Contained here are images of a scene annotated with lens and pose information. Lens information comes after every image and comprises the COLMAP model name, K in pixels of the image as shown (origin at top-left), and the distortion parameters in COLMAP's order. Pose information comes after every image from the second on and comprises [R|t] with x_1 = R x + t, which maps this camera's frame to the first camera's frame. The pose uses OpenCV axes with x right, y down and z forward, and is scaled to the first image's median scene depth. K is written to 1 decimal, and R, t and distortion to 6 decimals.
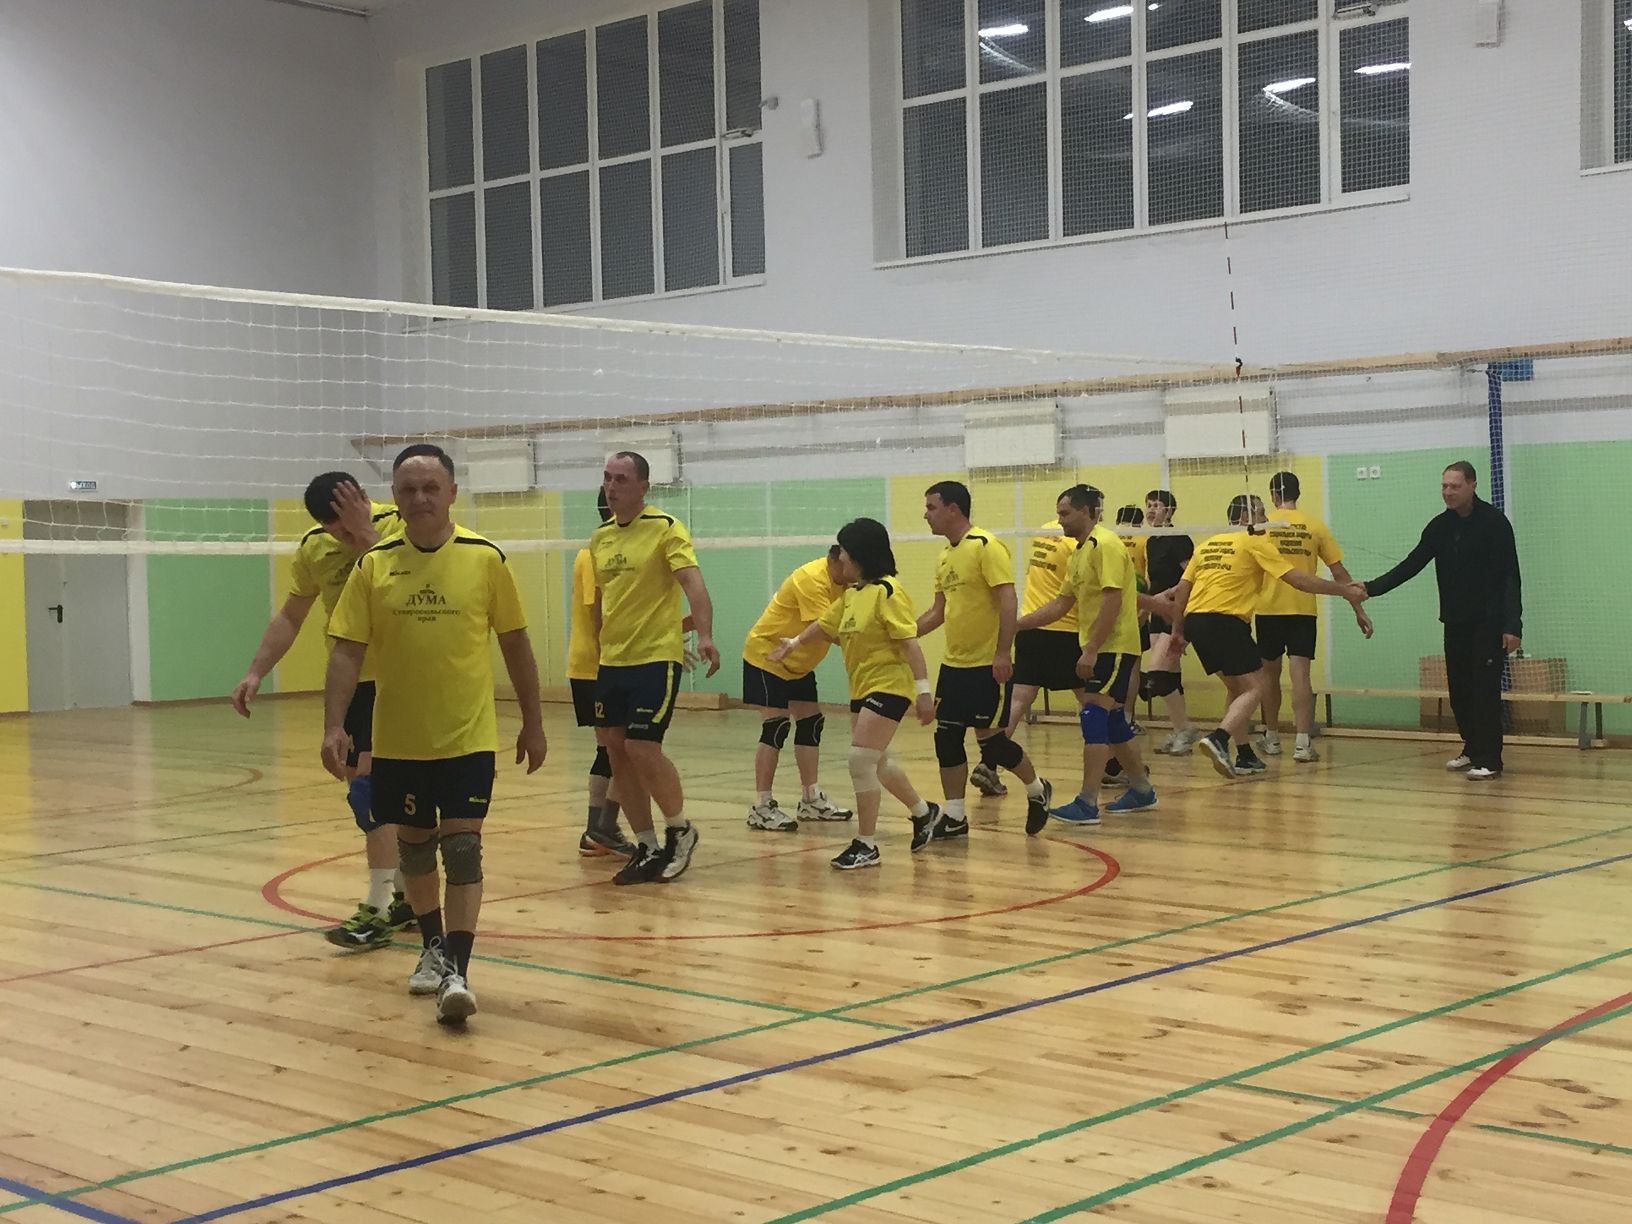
lens RADIAL K [[2400.2, 0, 814.8], [0, 2400.2, 613.8], [0, 0, 1]] dist [0.022785, 0.055587]
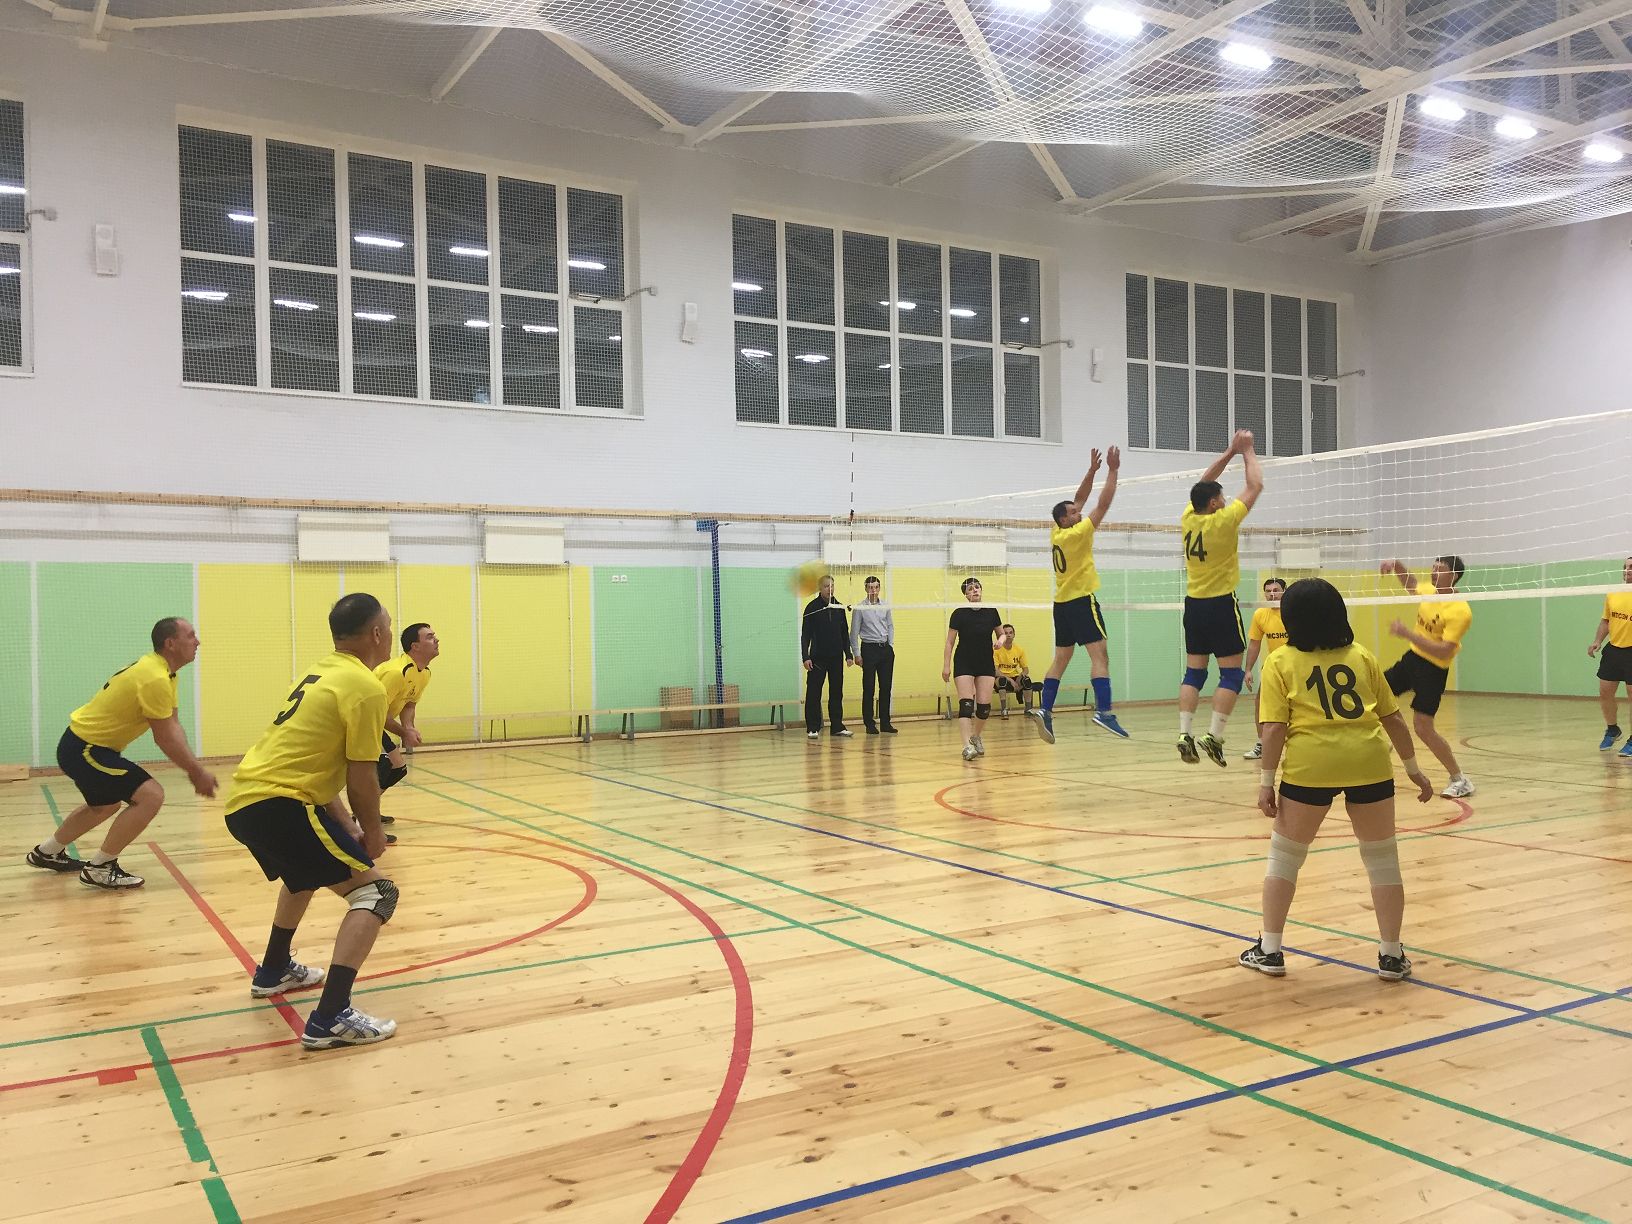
lens RADIAL K [[1381.5, 0, 814.1], [0, 1381.5, 613.9], [0, 0, 1]] dist [0.083130, -0.120217]
pose [[0.270033, 0.019438, 0.962655, -0.648176], [0.035203, 0.998928, -0.030045, -0.001215], [-0.962207, 0.042001, 0.269060, 0.614740]]
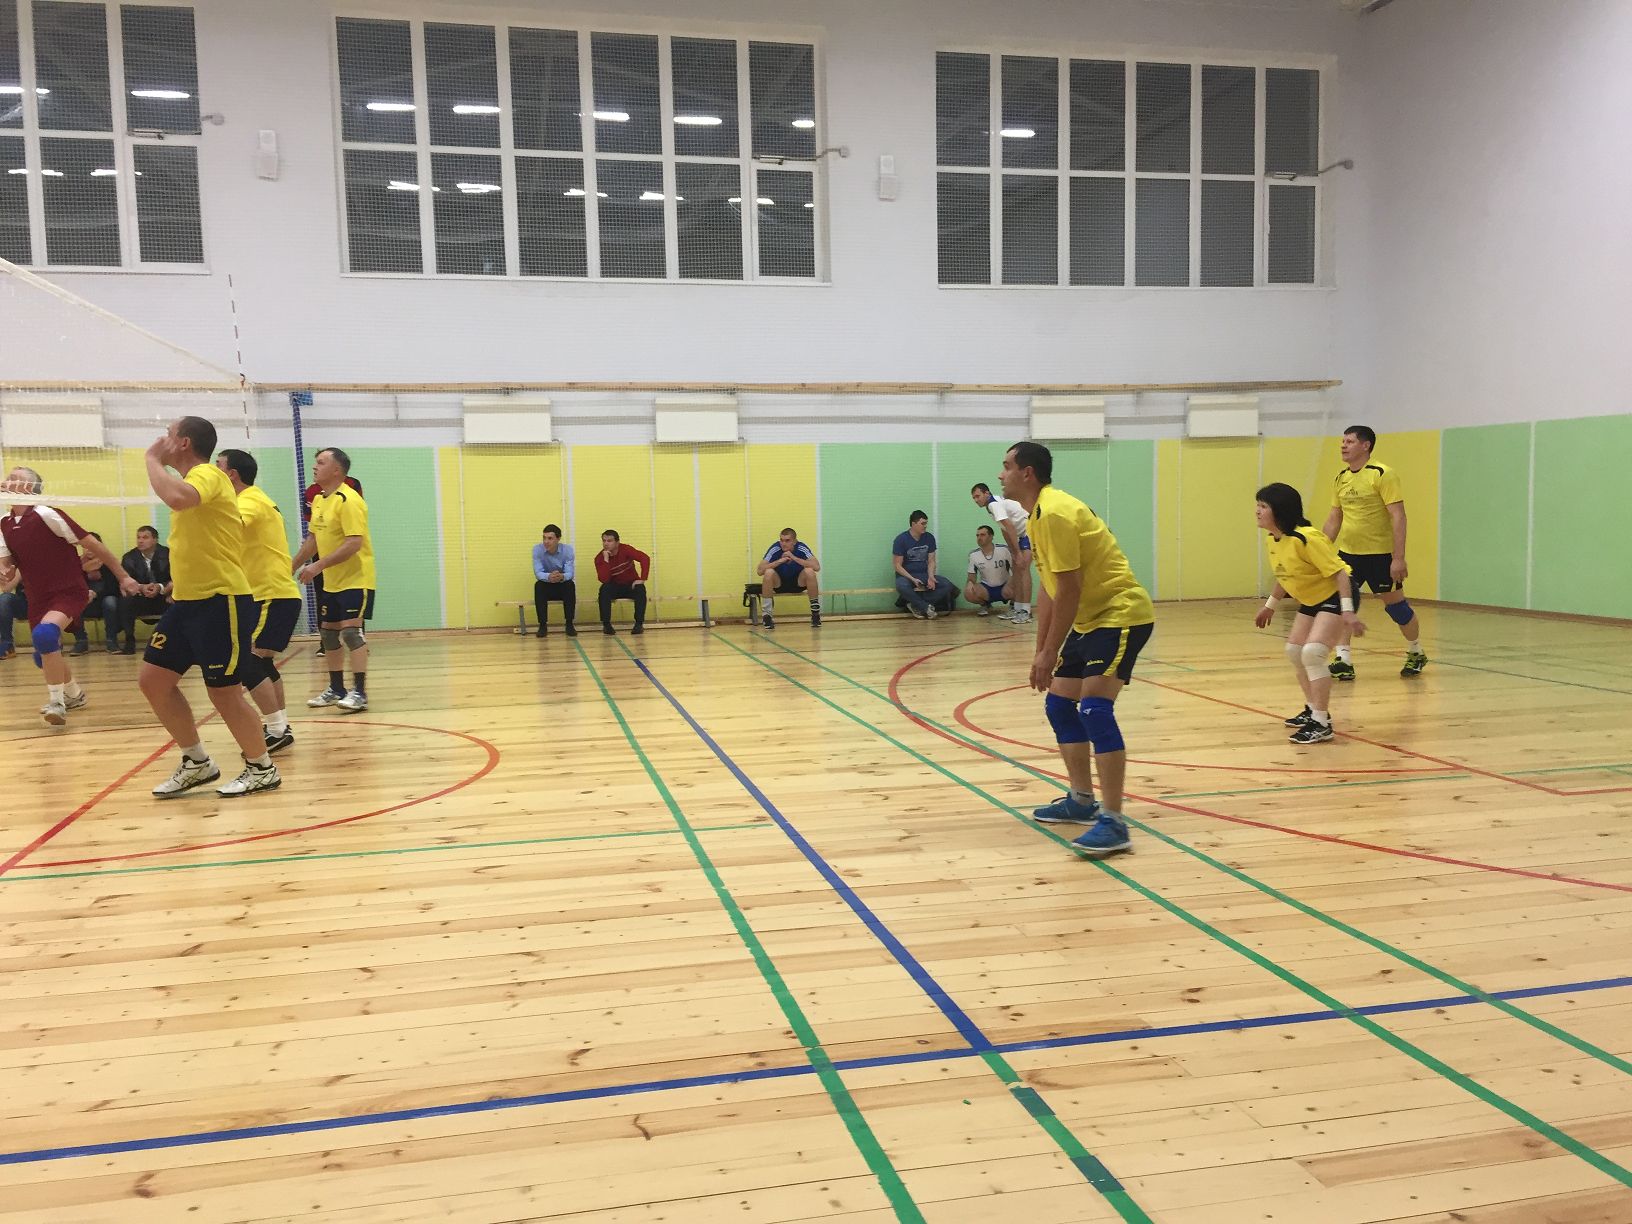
lens RADIAL K [[1361.5, 0, 814.2], [0, 1361.5, 615.5], [0, 0, 1]] dist [0.028482, -0.009413]
pose [[0.557537, -0.060121, 0.827972, -0.244081], [0.028027, 0.998169, 0.053607, -0.000851], [-0.829679, -0.006682, 0.558201, 0.232457]]
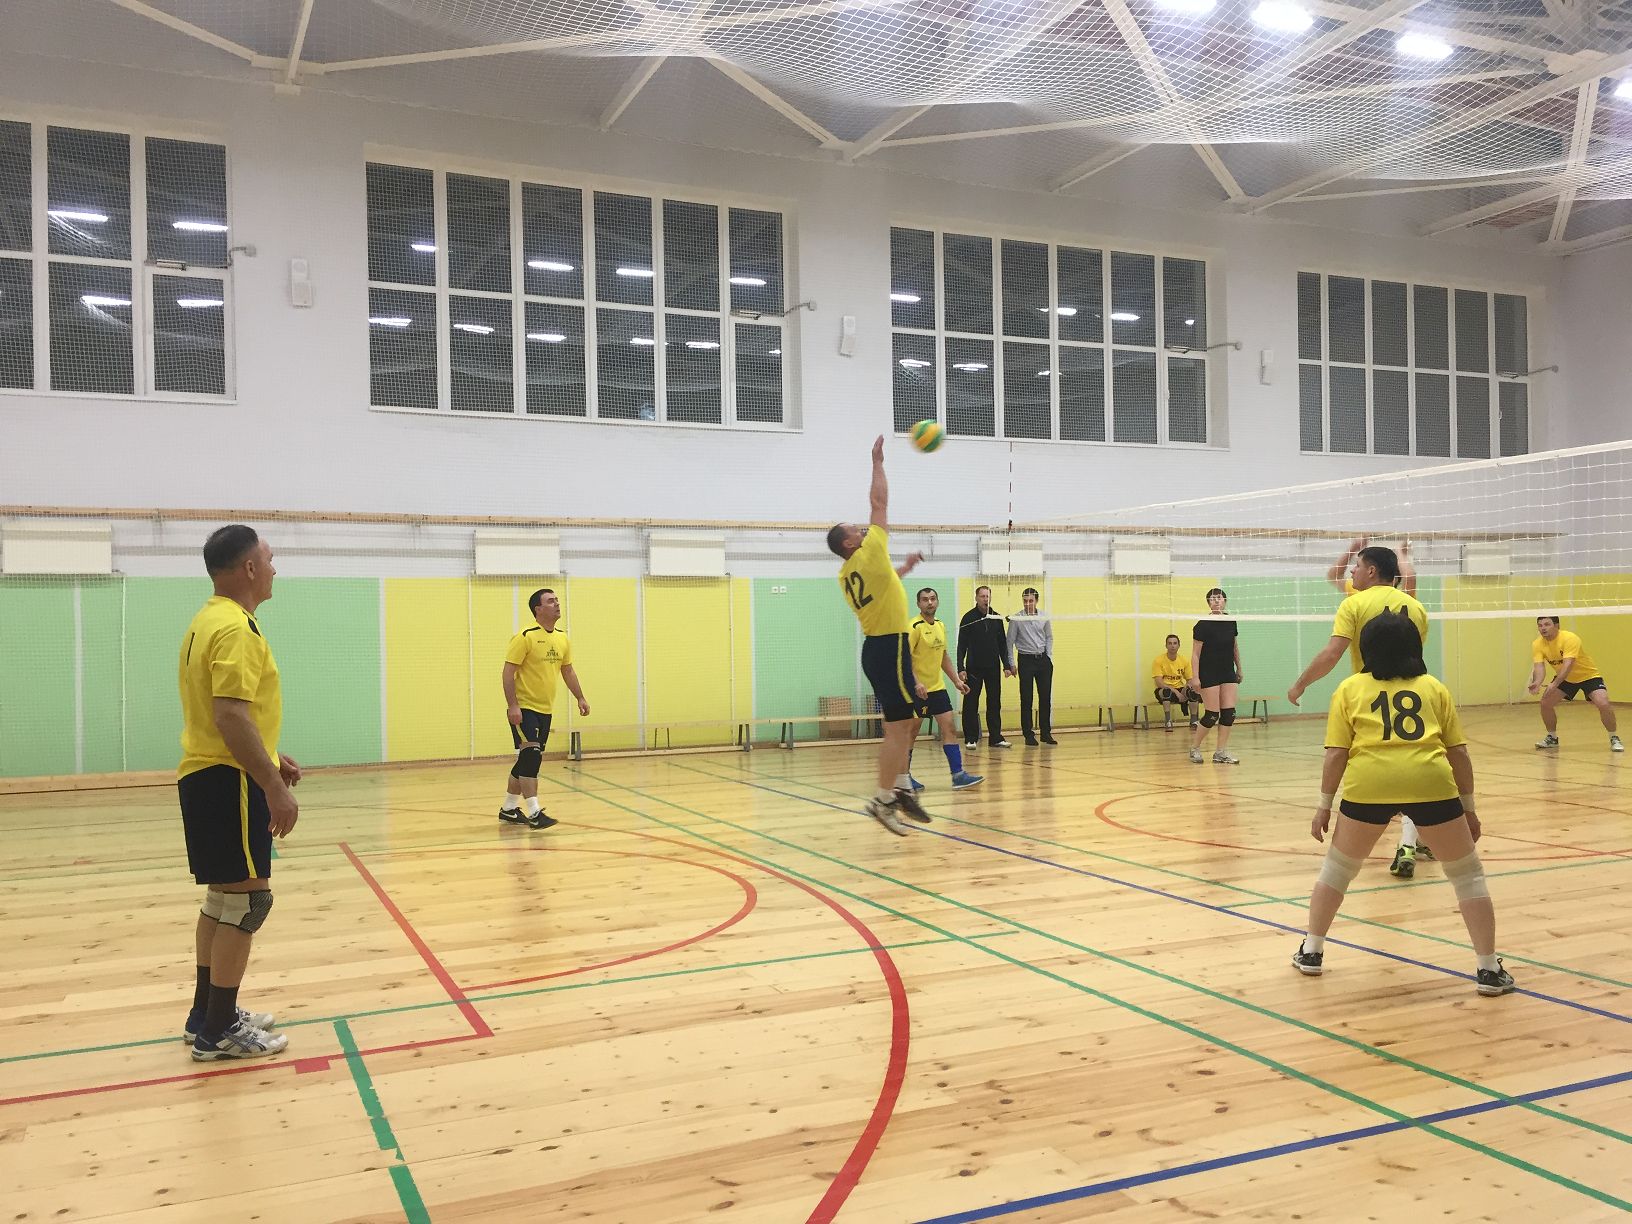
lens RADIAL K [[1381.5, 0, 814.1], [0, 1381.5, 613.9], [0, 0, 1]] dist [0.083130, -0.120217]
pose [[0.378601, 0.024489, 0.925236, -0.651479], [0.033008, 0.998657, -0.039939, -0.002611], [-0.924971, 0.045661, 0.377284, 0.612707]]
